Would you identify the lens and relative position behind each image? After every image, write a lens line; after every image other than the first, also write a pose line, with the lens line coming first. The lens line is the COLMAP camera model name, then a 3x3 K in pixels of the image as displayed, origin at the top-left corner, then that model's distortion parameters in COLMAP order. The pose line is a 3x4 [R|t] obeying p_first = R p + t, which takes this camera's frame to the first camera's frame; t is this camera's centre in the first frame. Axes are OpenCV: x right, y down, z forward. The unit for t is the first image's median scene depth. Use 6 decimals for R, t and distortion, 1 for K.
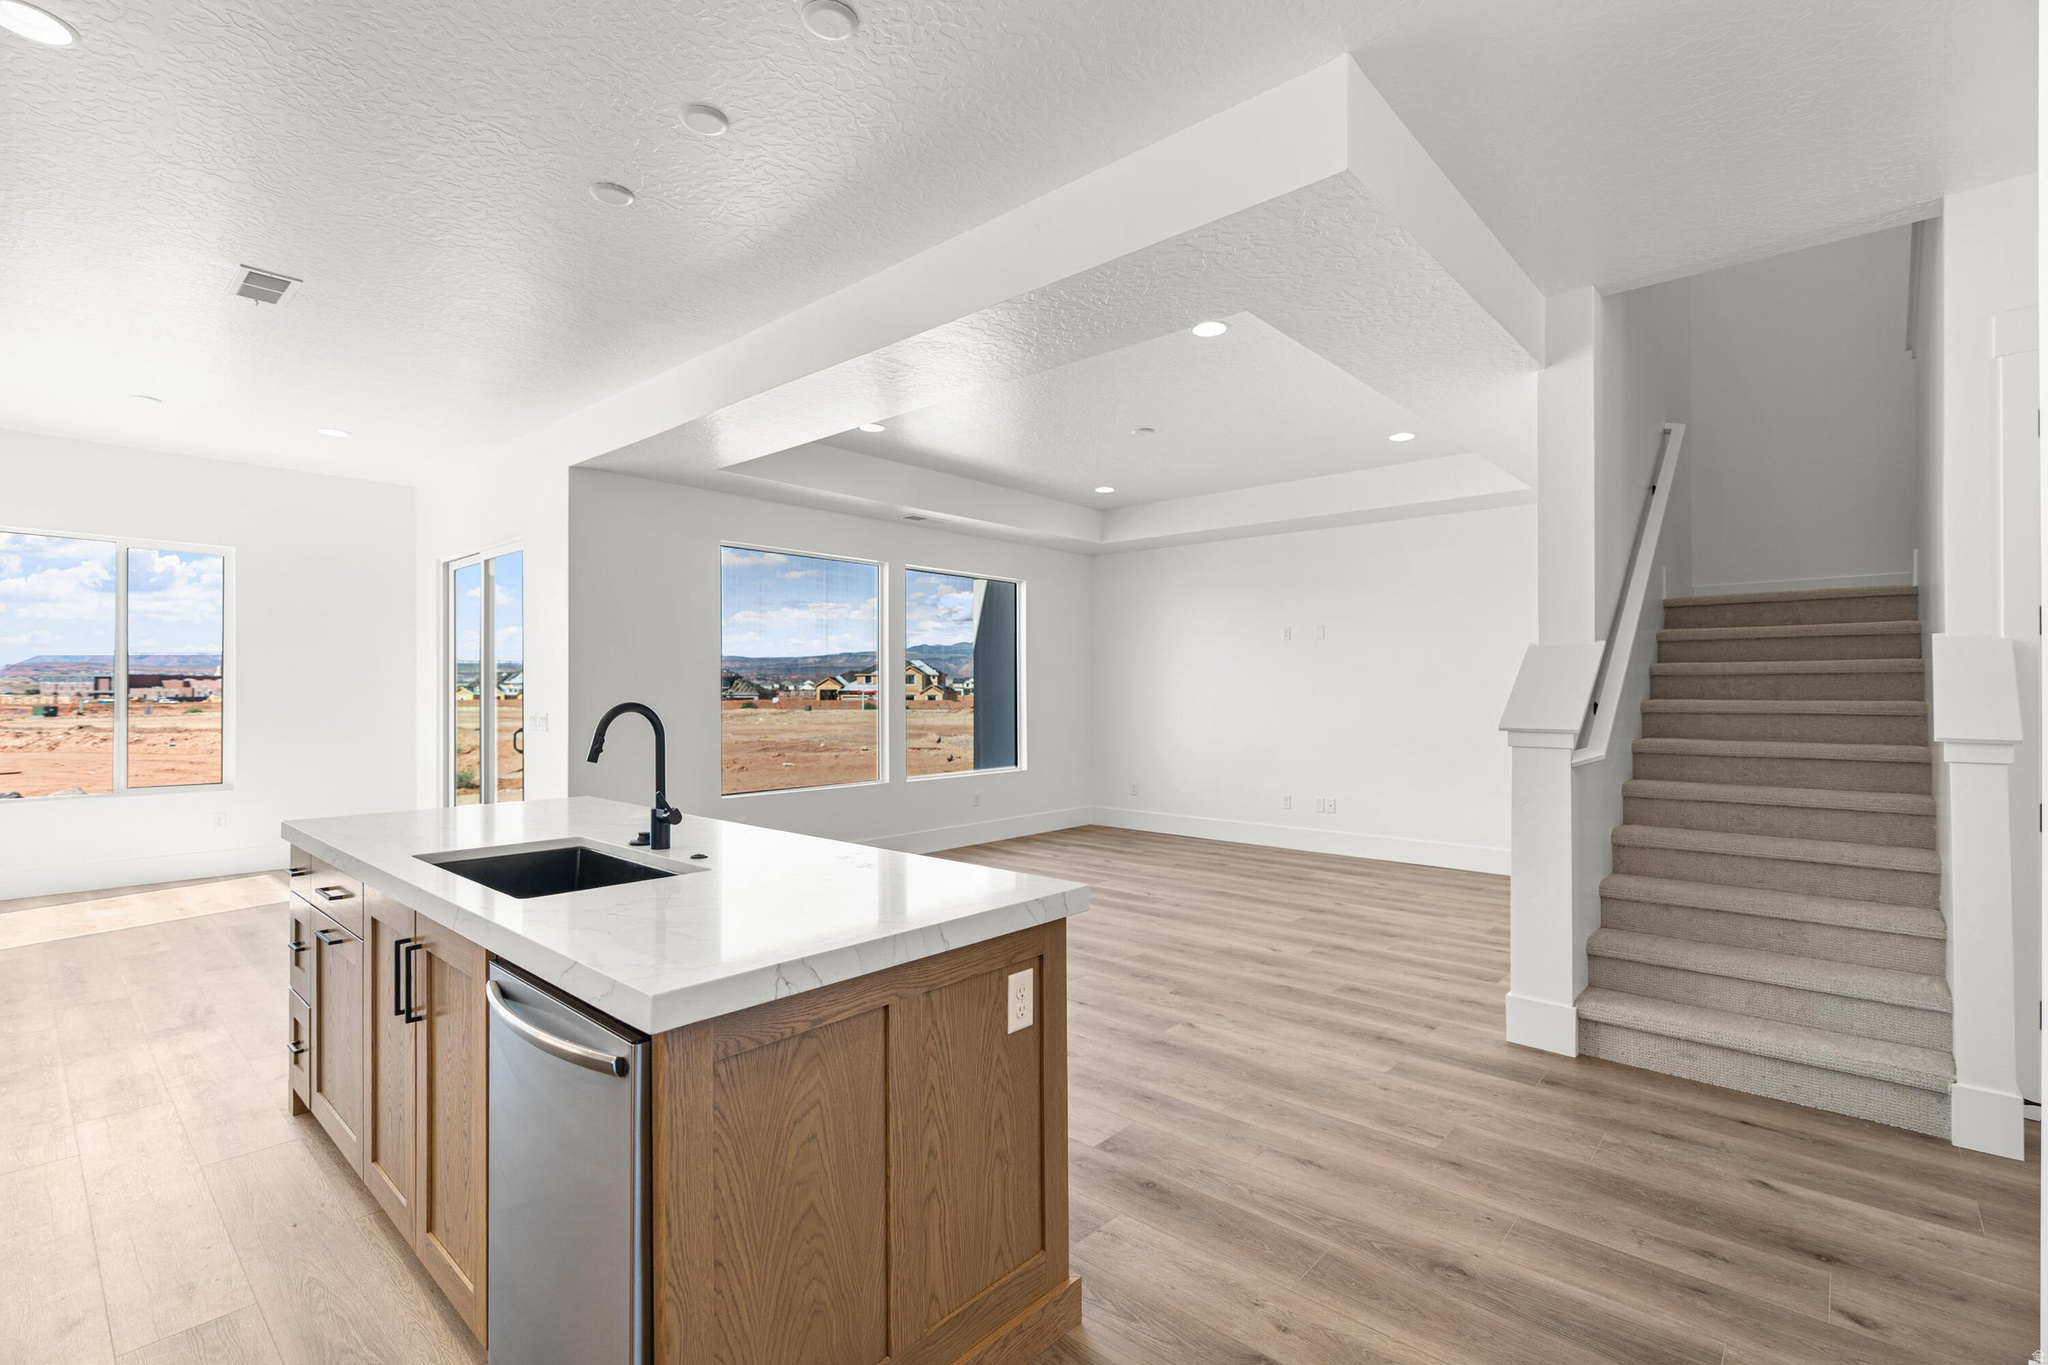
lens RADIAL K [[924.3, 0, 1028.3], [0, 924.3, 689.2], [0, 0, 1]] dist [-0.000994, 0.000225]
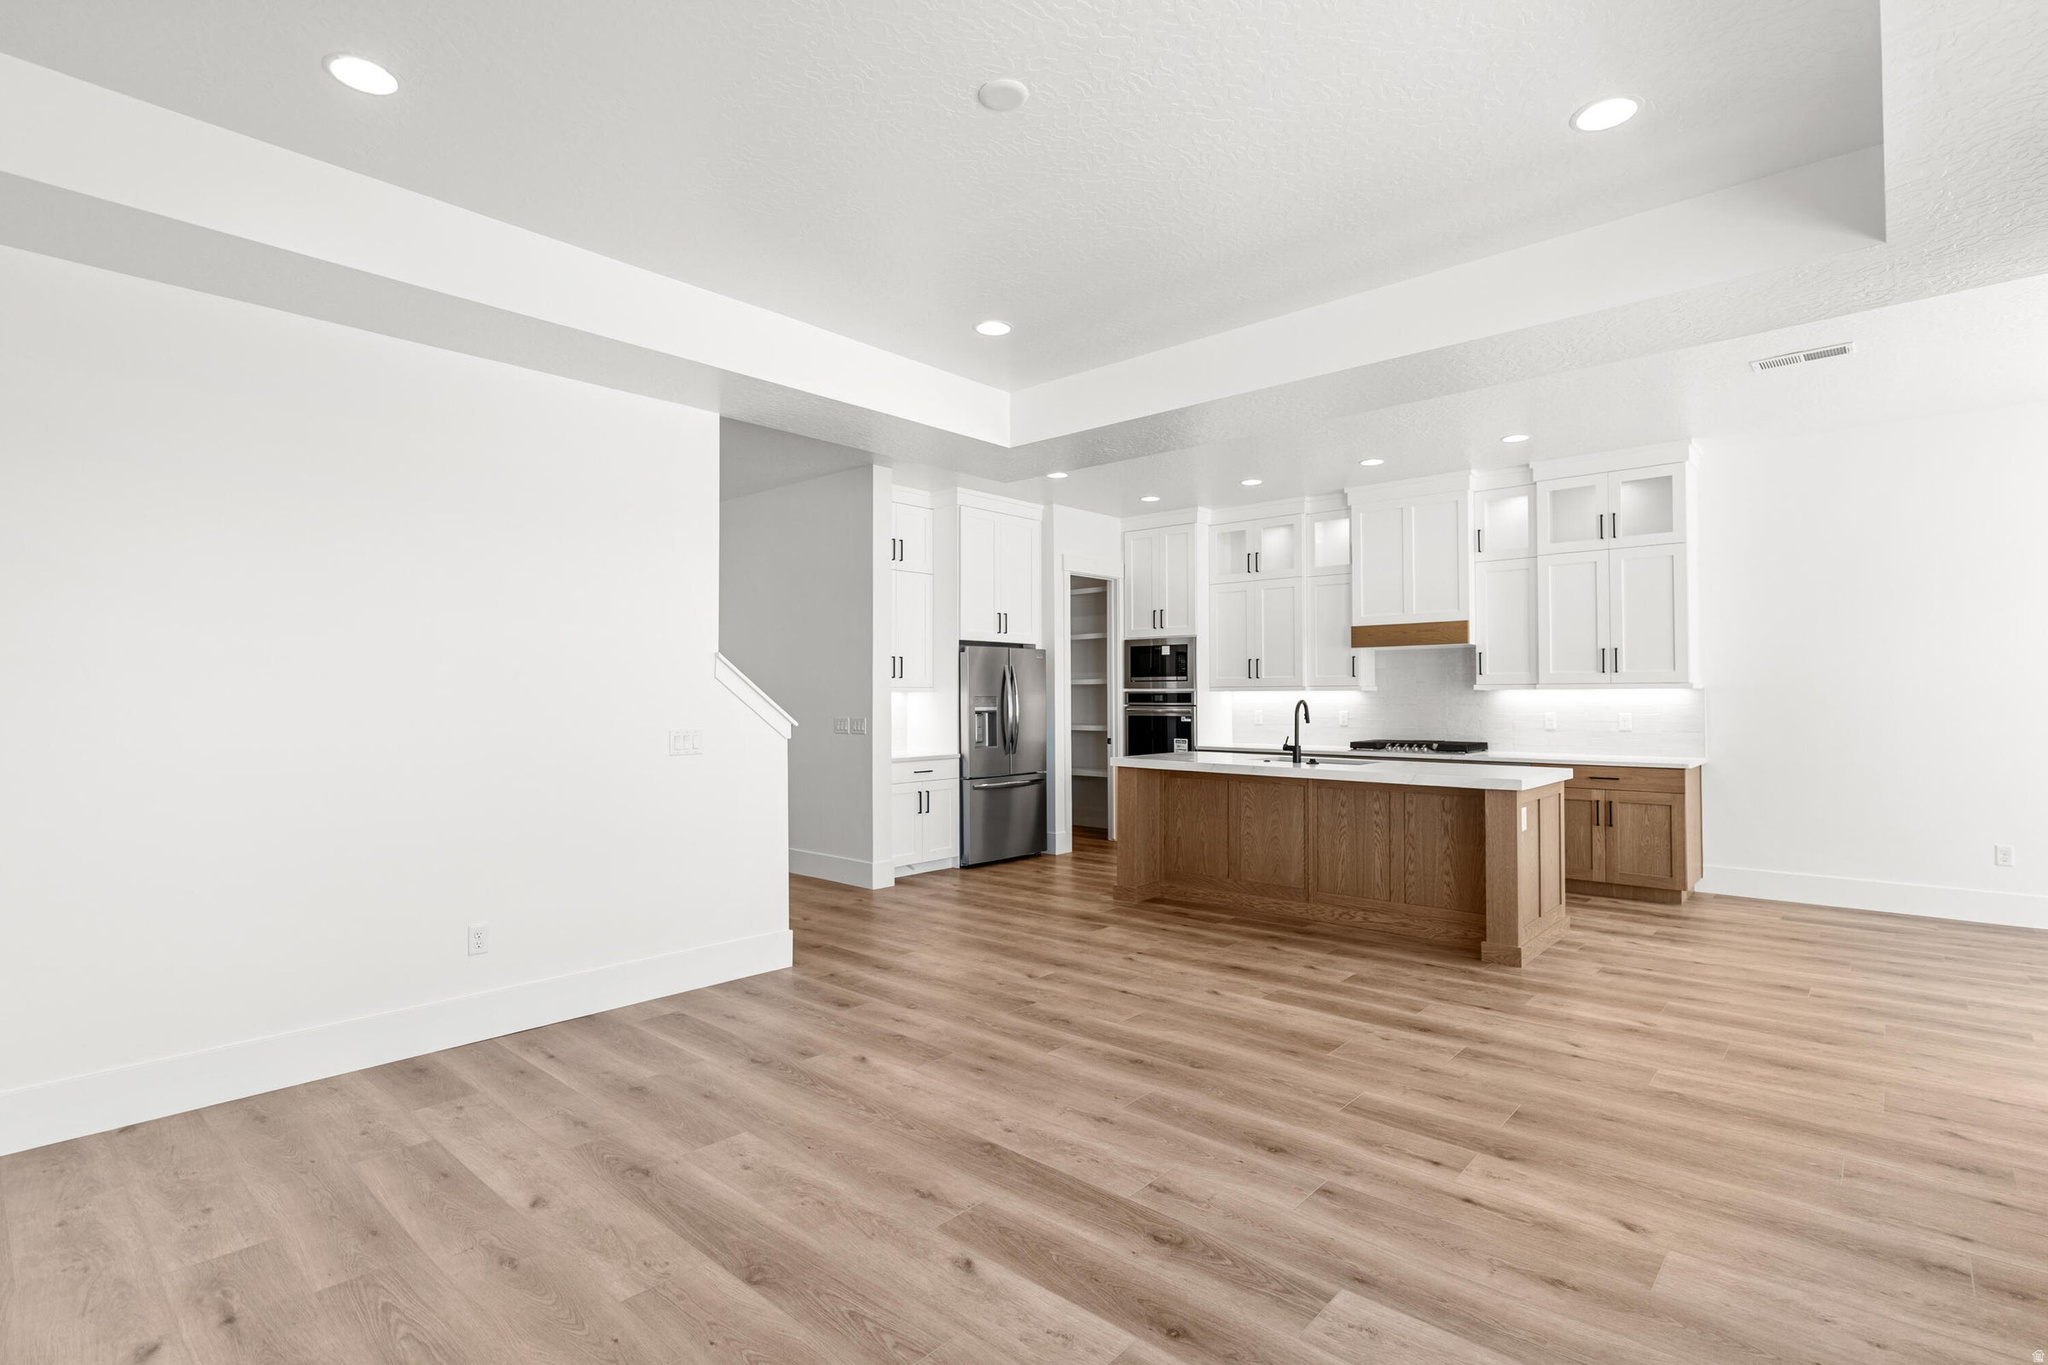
lens RADIAL K [[963.8, 0, 1035.7], [0, 963.8, 681.7], [0, 0, 1]] dist [0.001260, 0.000240]
pose [[-0.999990, 0.002169, -0.003983, 0.174850], [0.002240, 0.999839, -0.017827, 0.007433], [0.003943, -0.017836, -0.999833, 2.265902]]
